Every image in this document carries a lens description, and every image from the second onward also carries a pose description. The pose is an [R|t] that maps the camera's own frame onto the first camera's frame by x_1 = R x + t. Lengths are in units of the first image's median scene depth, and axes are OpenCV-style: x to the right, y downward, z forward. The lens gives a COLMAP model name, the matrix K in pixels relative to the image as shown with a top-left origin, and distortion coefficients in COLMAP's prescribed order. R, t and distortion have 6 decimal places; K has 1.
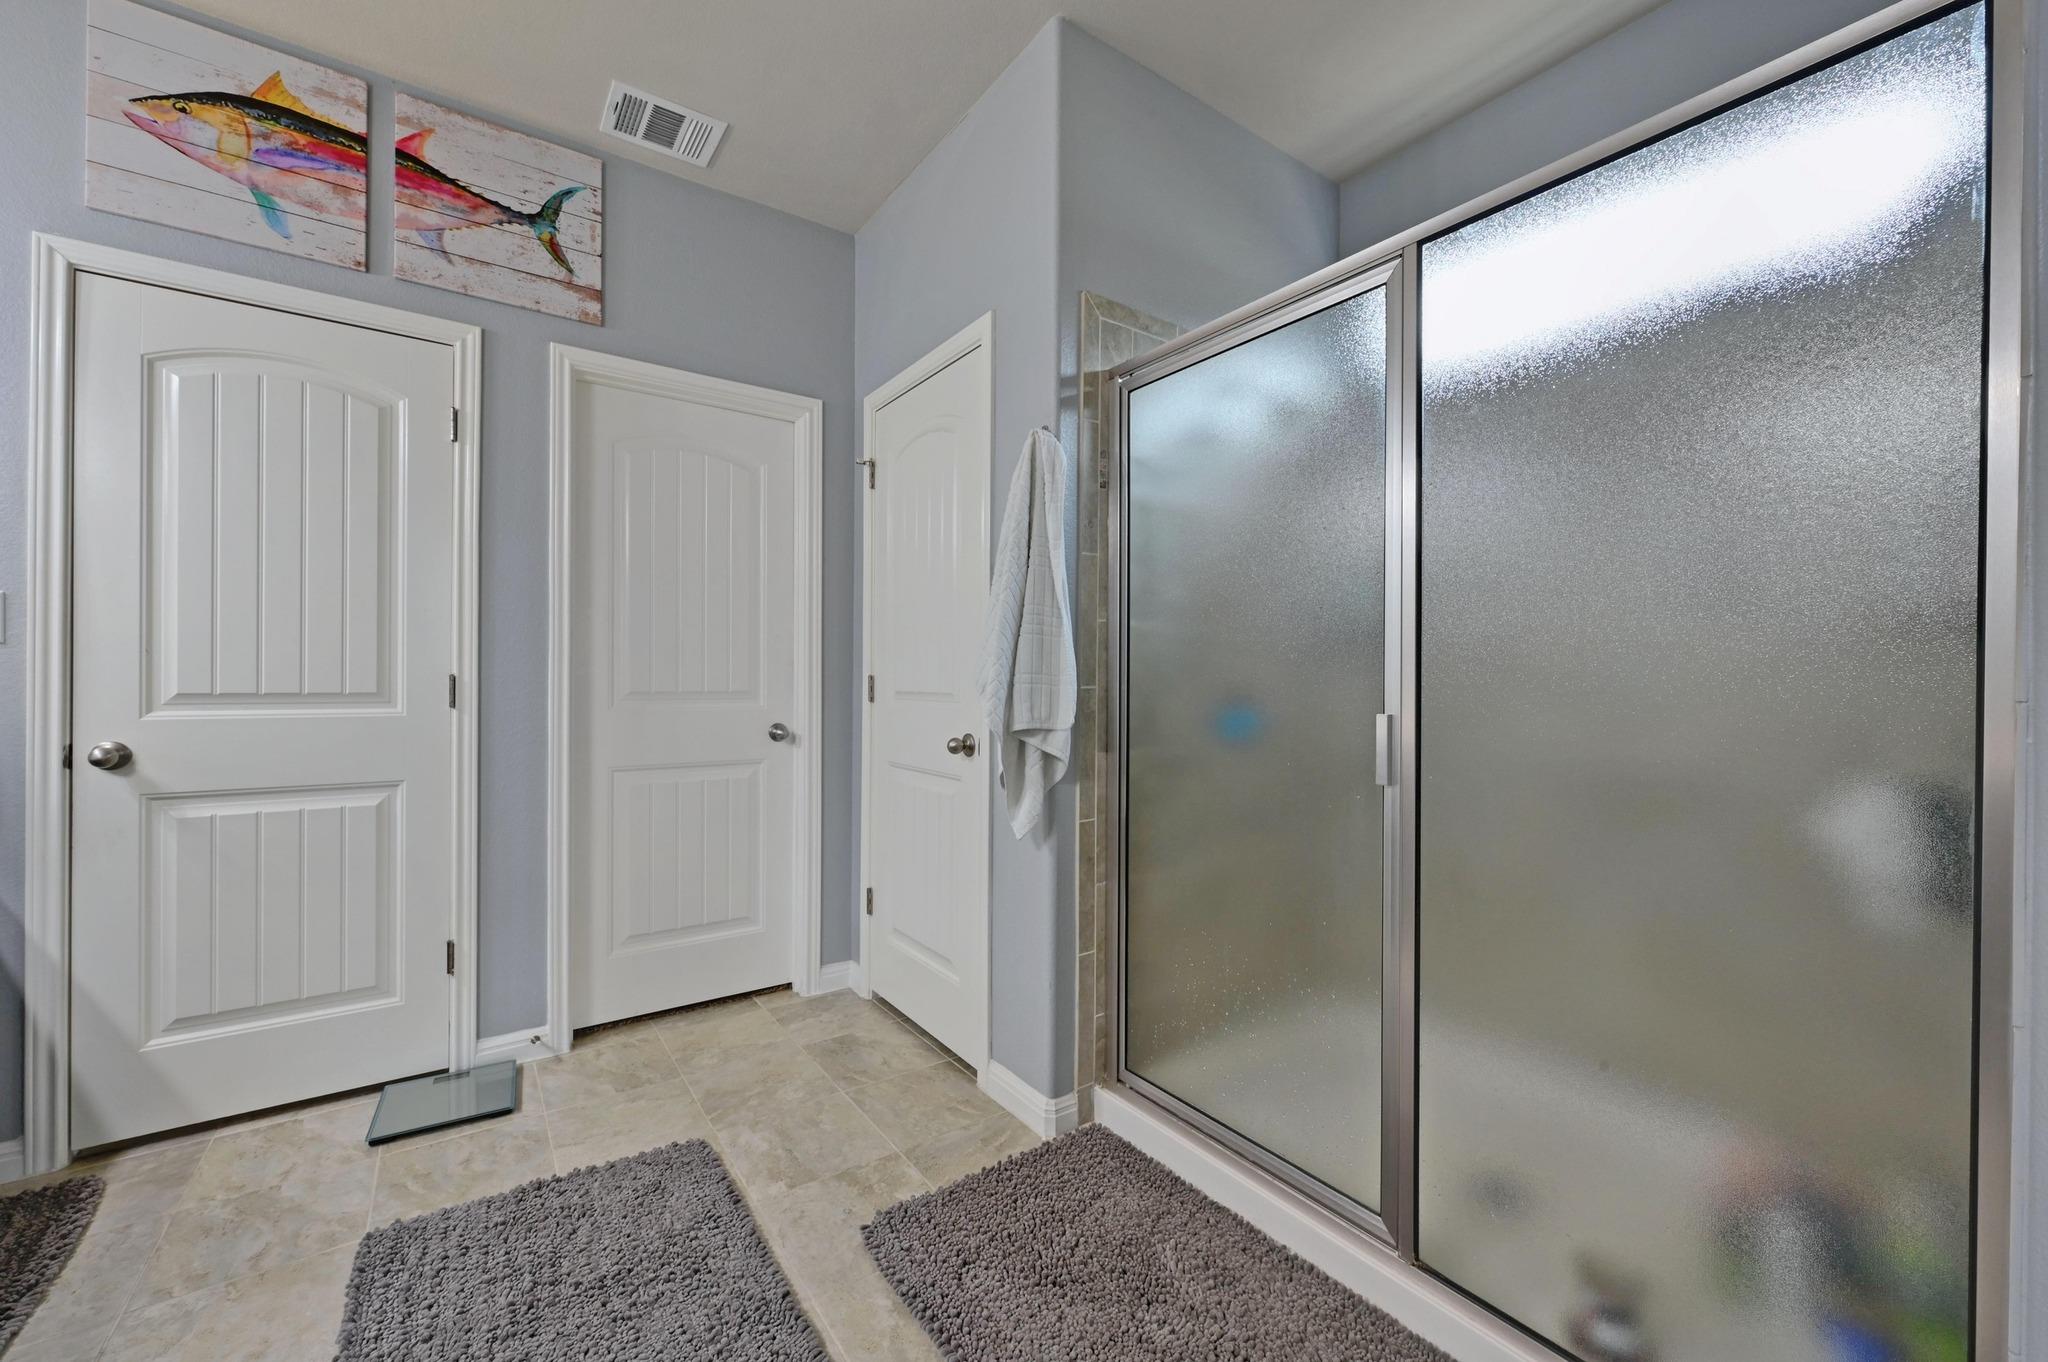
lens RADIAL K [[810.9, 0, 1012.0], [0, 810.9, 666.2], [0, 0, 1]] dist [0.000653, -0.001061]
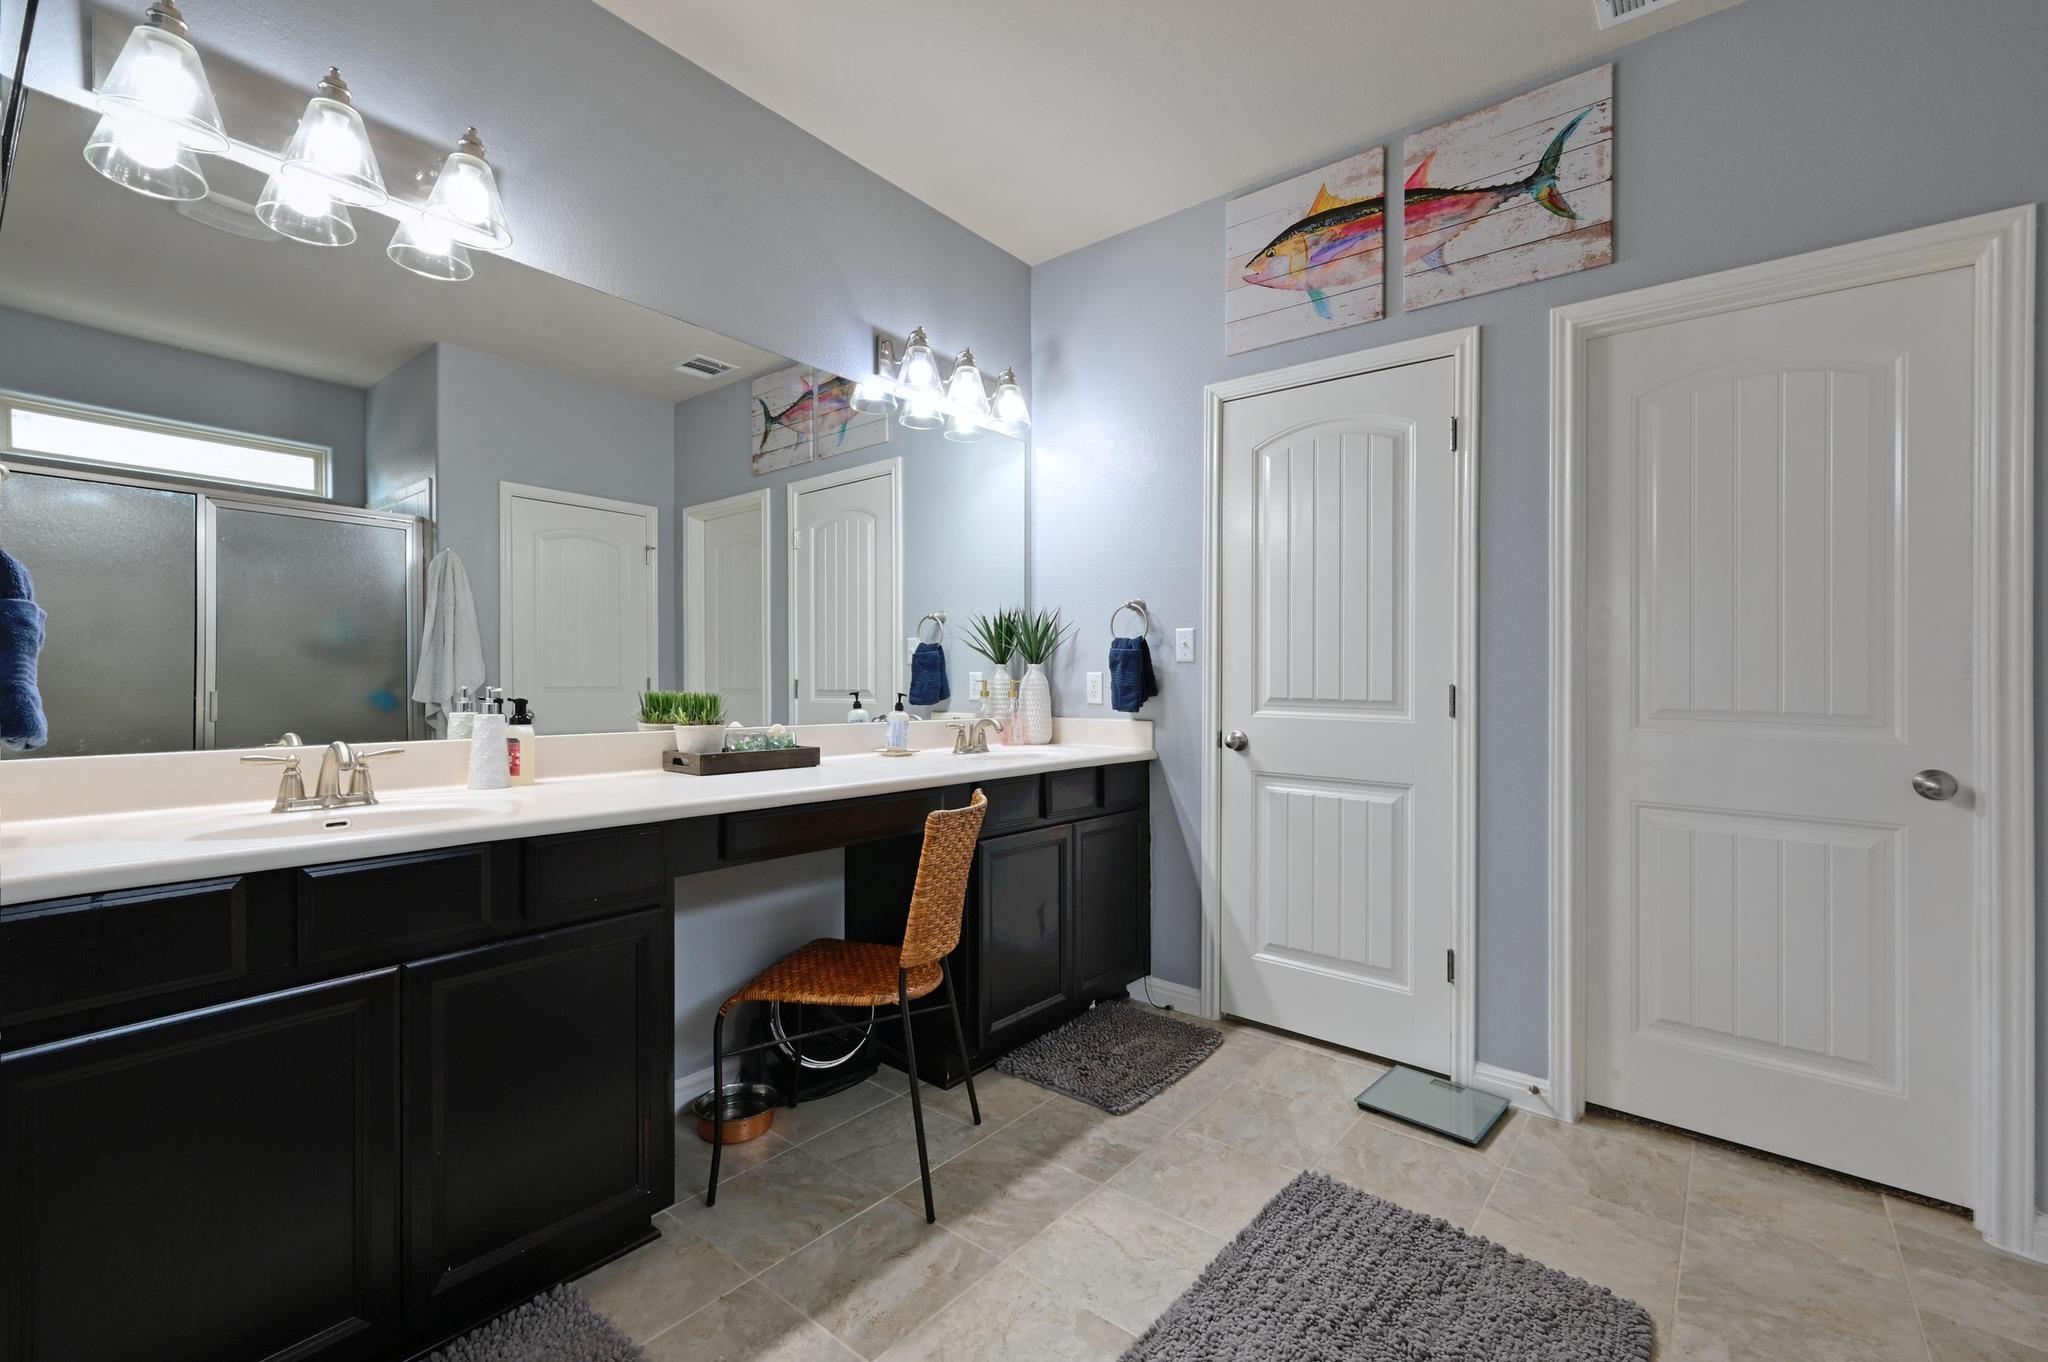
lens RADIAL K [[855.8, 0, 1011.8], [0, 855.8, 680.8], [0, 0, 1]] dist [-0.003897, 0.003151]
pose [[0.268854, 0.002087, -0.963179, 0.184158], [-0.000962, 0.999998, 0.001898, 0.004116], [0.963181, 0.000416, 0.268855, 0.197941]]
